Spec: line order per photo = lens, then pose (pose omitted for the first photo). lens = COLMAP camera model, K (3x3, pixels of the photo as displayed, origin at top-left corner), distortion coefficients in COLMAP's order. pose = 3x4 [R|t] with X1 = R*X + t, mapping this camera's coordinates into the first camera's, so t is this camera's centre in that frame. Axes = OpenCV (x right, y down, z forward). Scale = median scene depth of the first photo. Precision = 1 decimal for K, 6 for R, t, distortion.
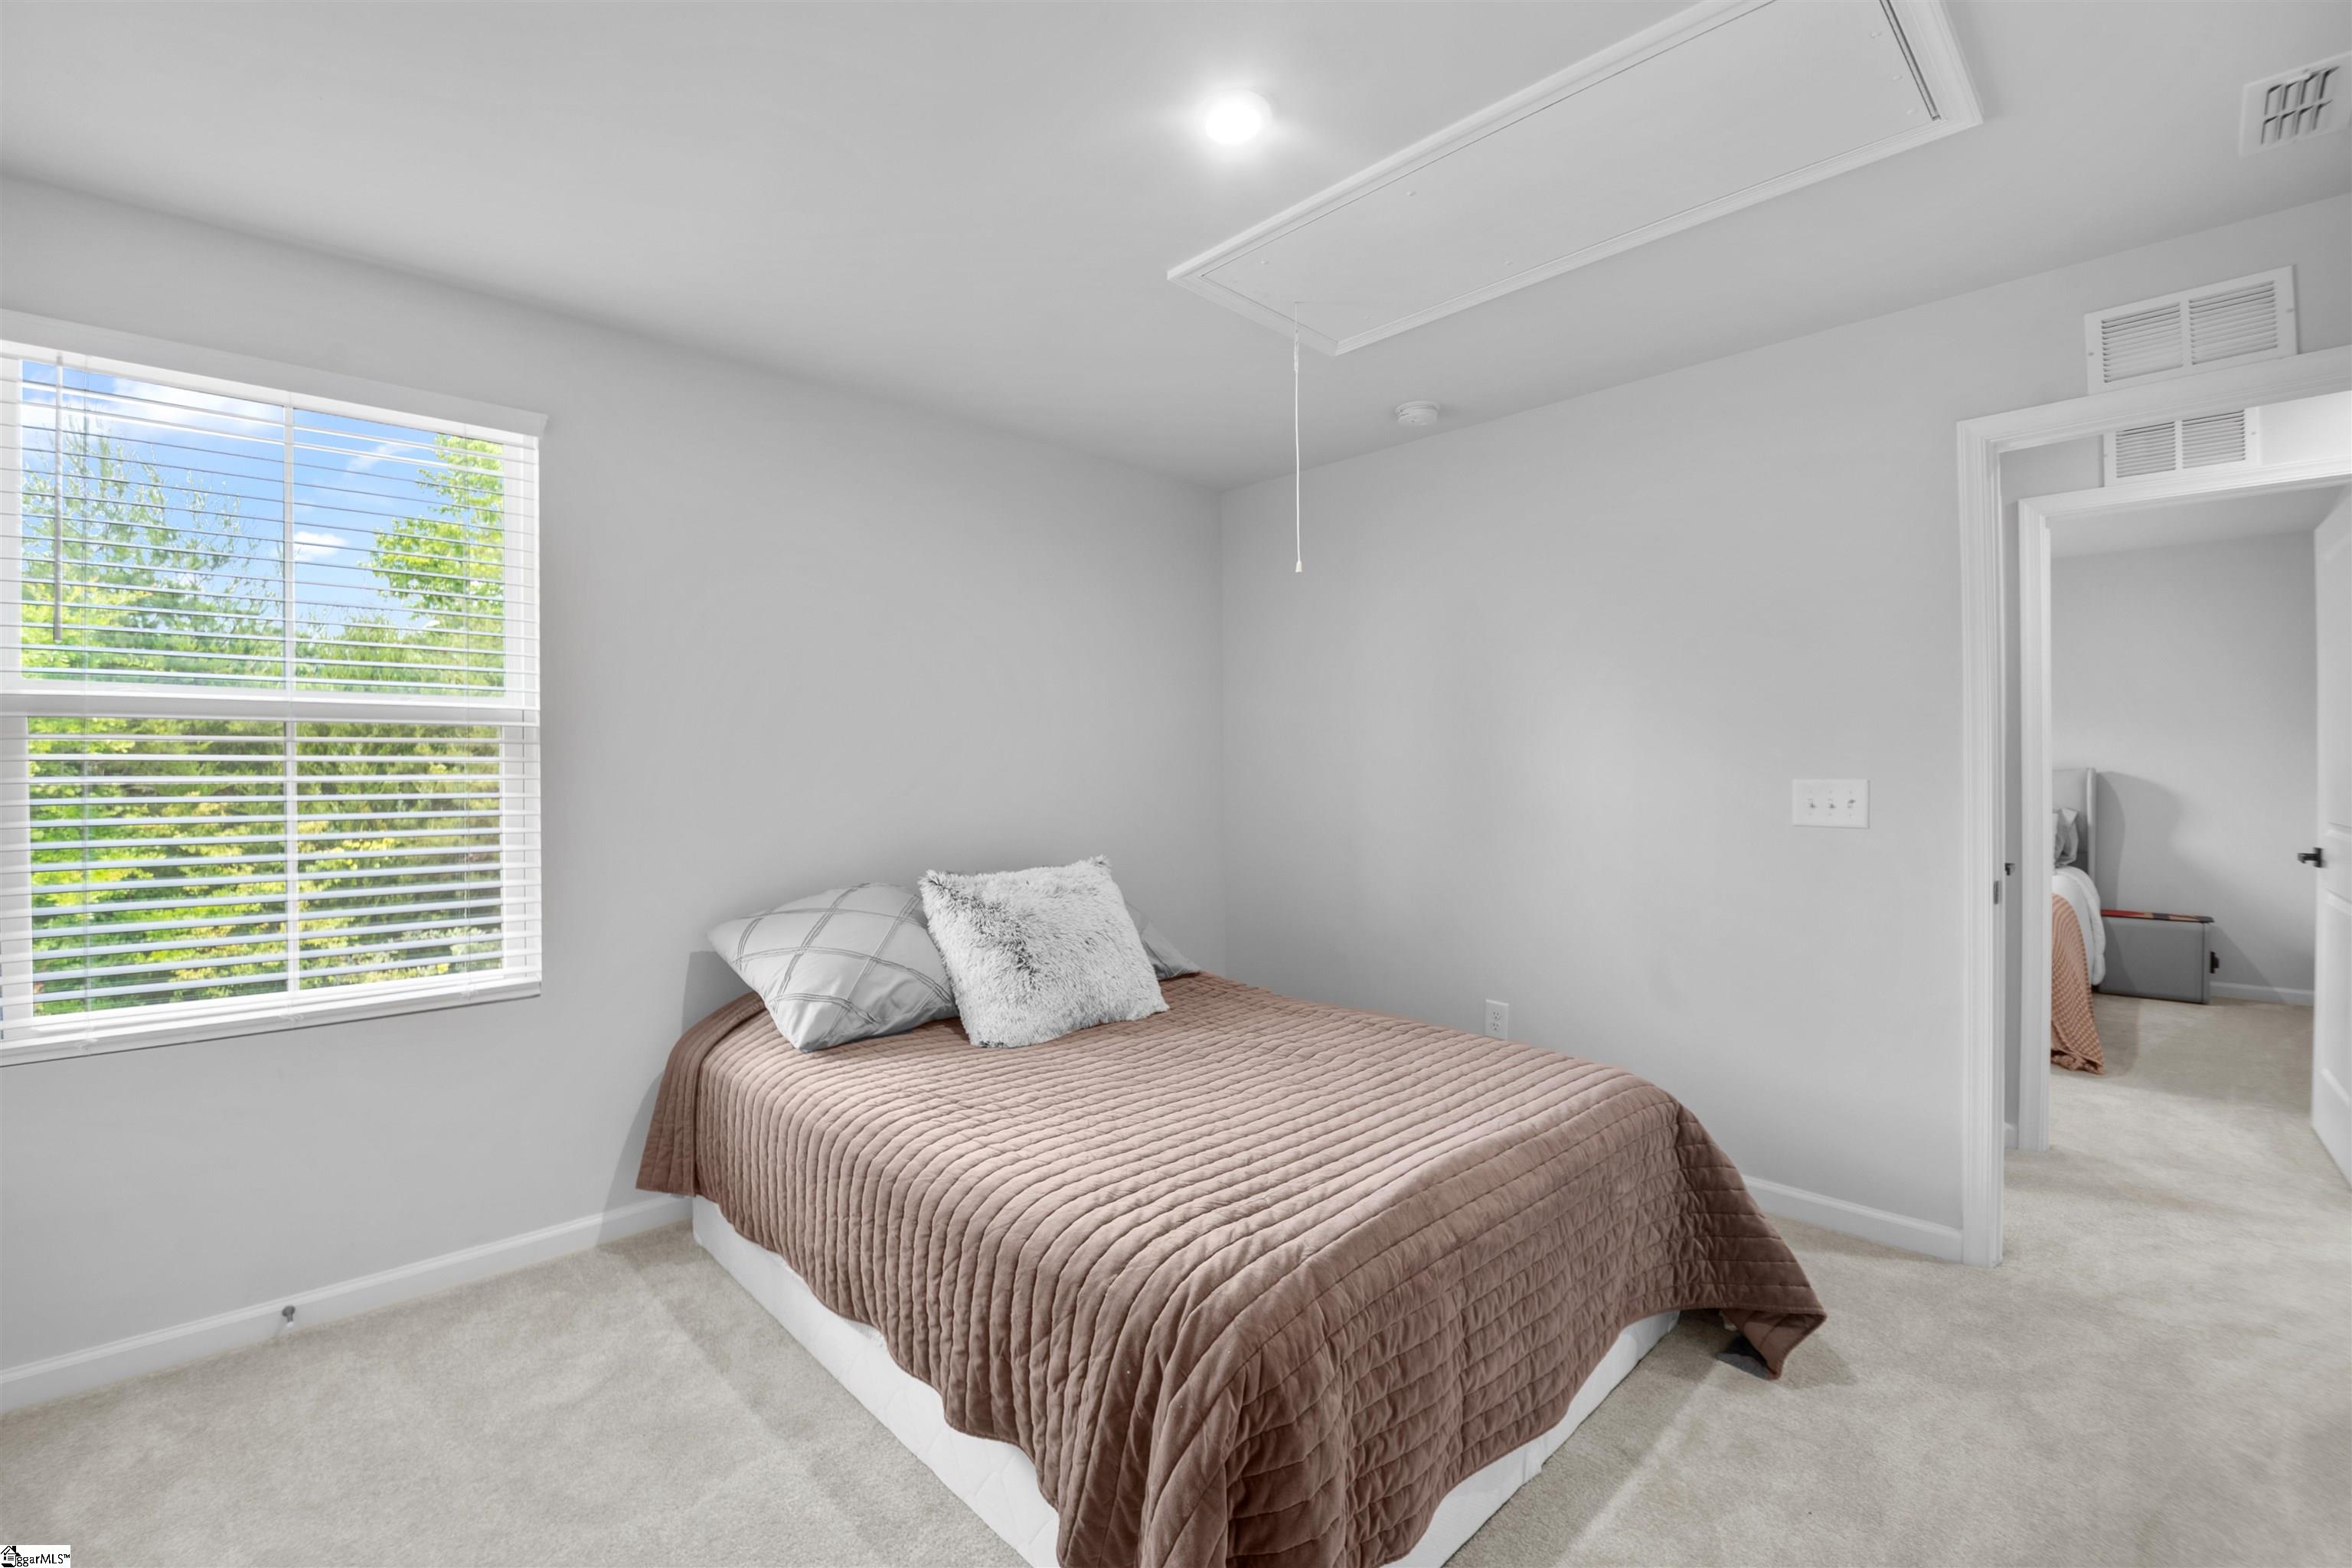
lens RADIAL K [[984.9, 0, 1165.7], [0, 984.9, 770.5], [0, 0, 1]] dist [-0.002622, -0.000068]
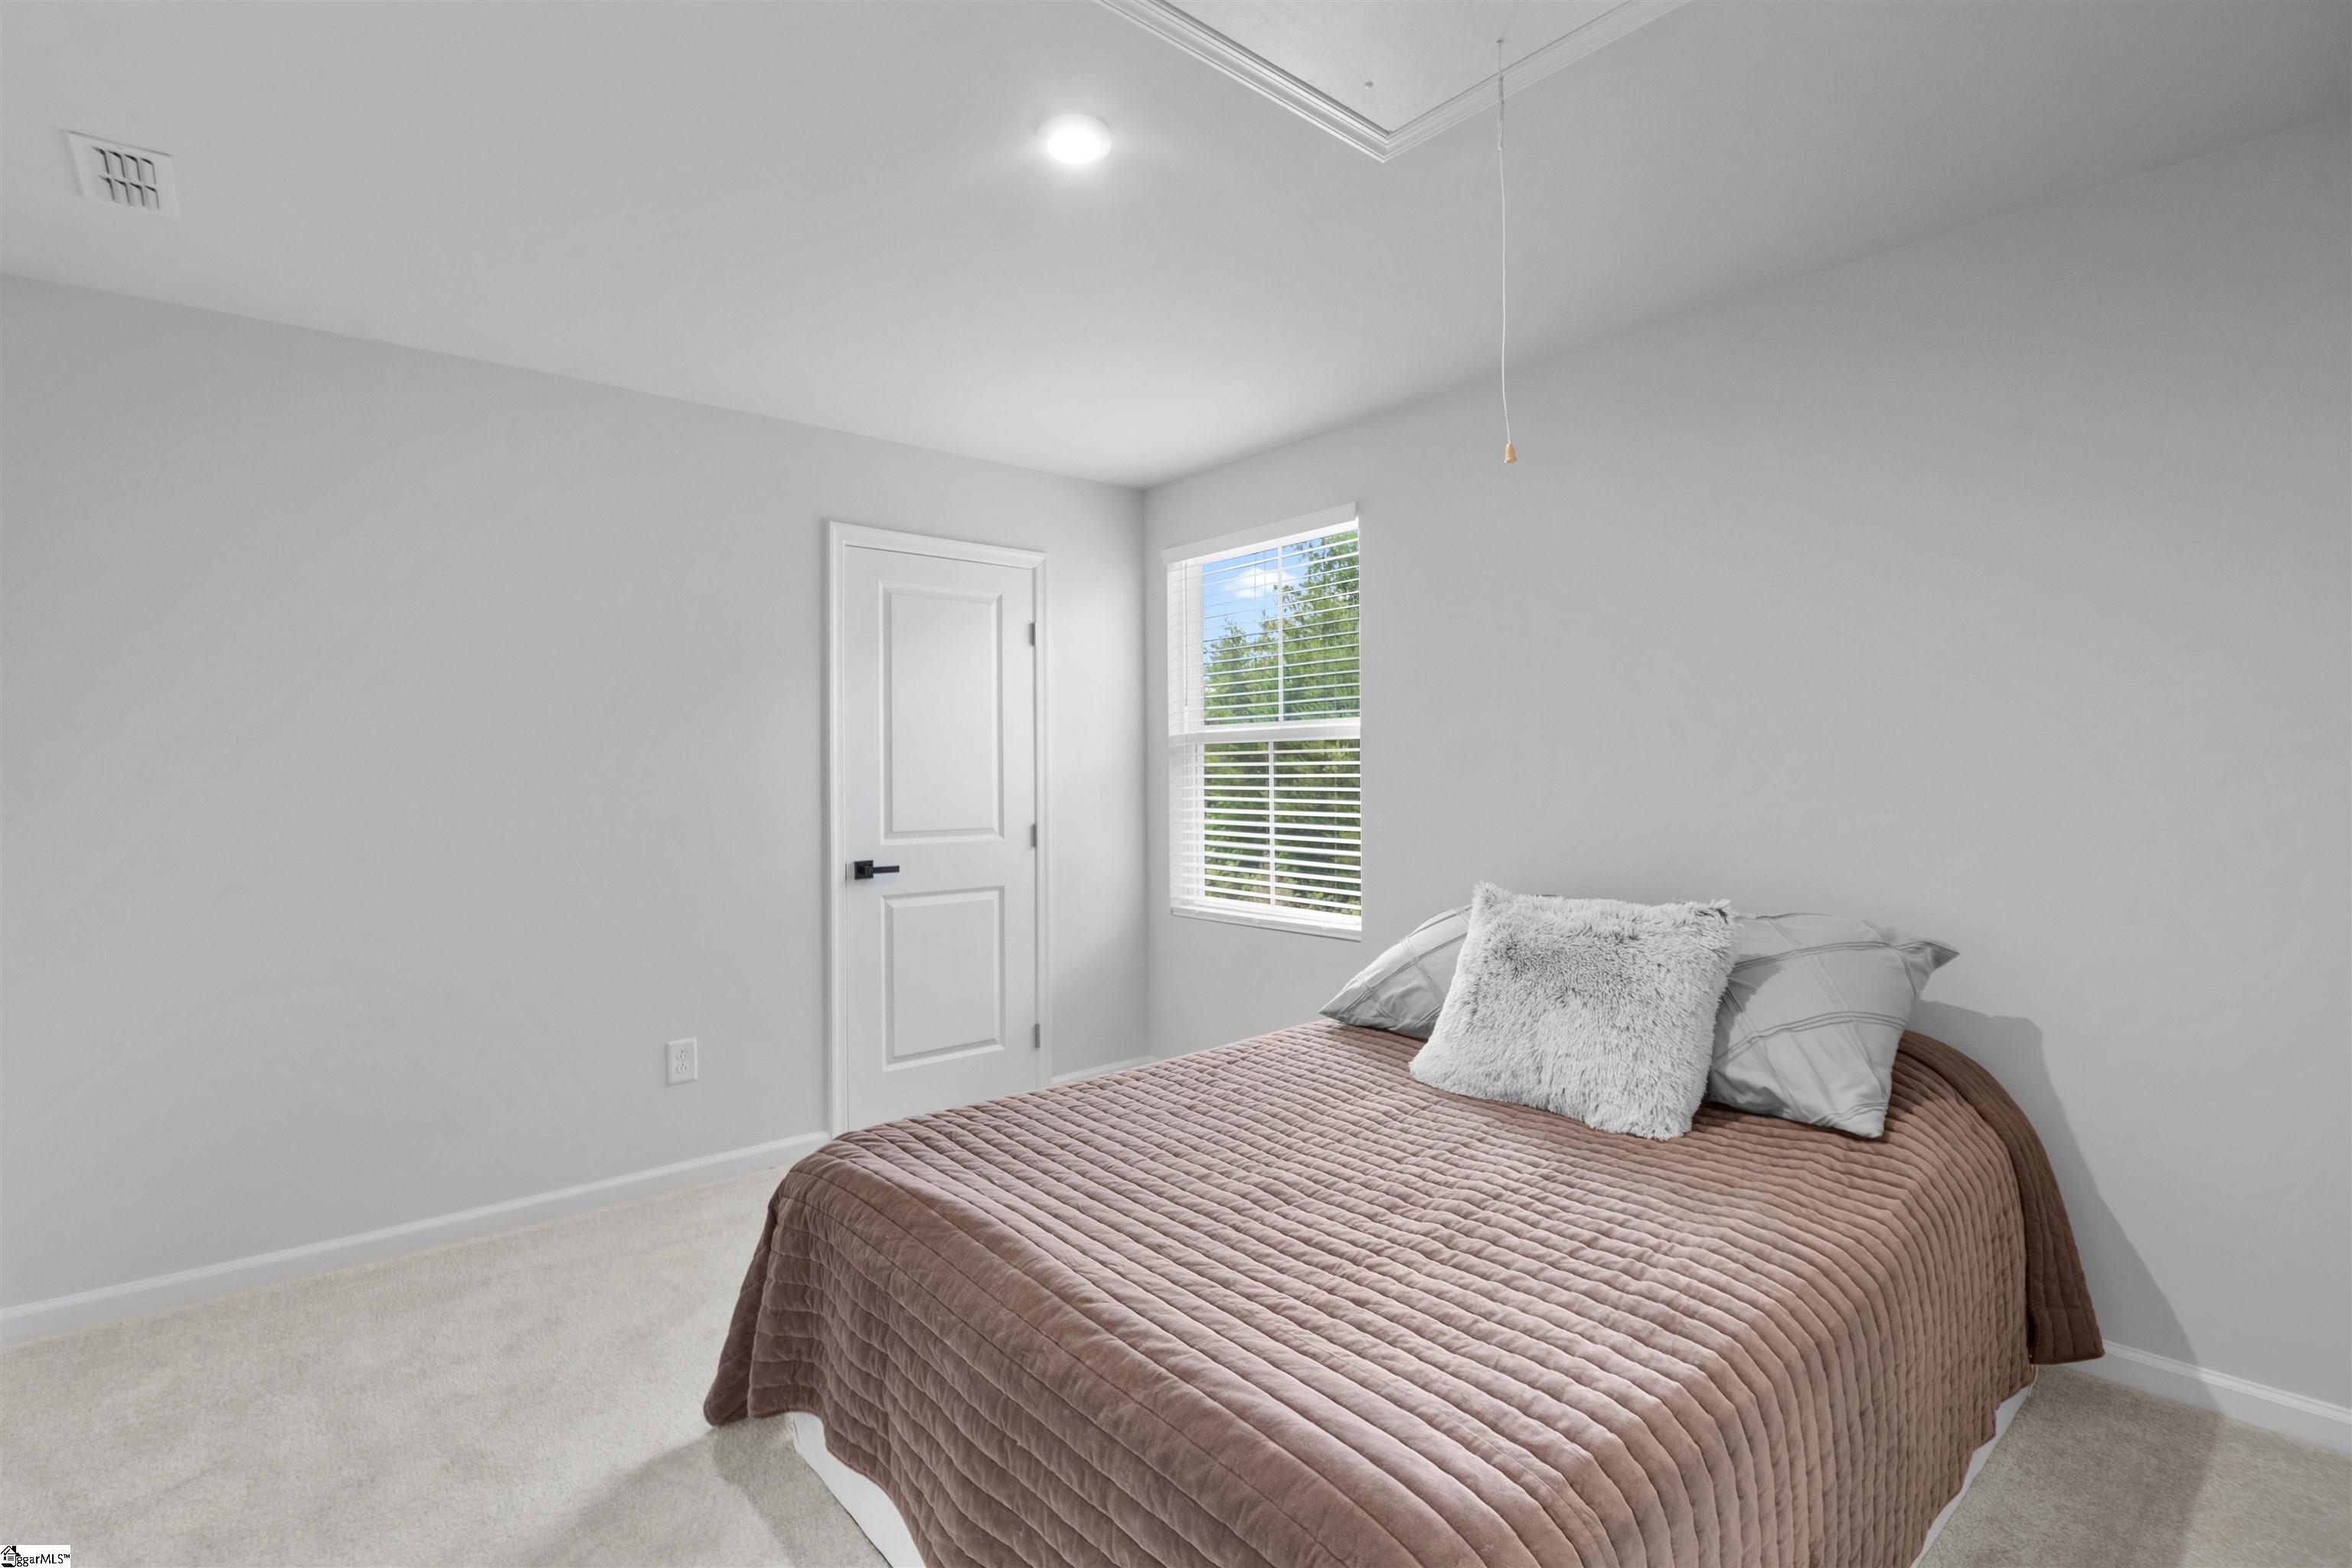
lens RADIAL K [[1095.5, 0, 1168.8], [0, 1095.5, 781.9], [0, 0, 1]] dist [-0.022922, -0.000378]
pose [[-0.055588, 0.007535, -0.998425, 0.904260], [0.000564, 0.999972, 0.007515, 0.003852], [0.998454, -0.000146, -0.055591, 0.895991]]
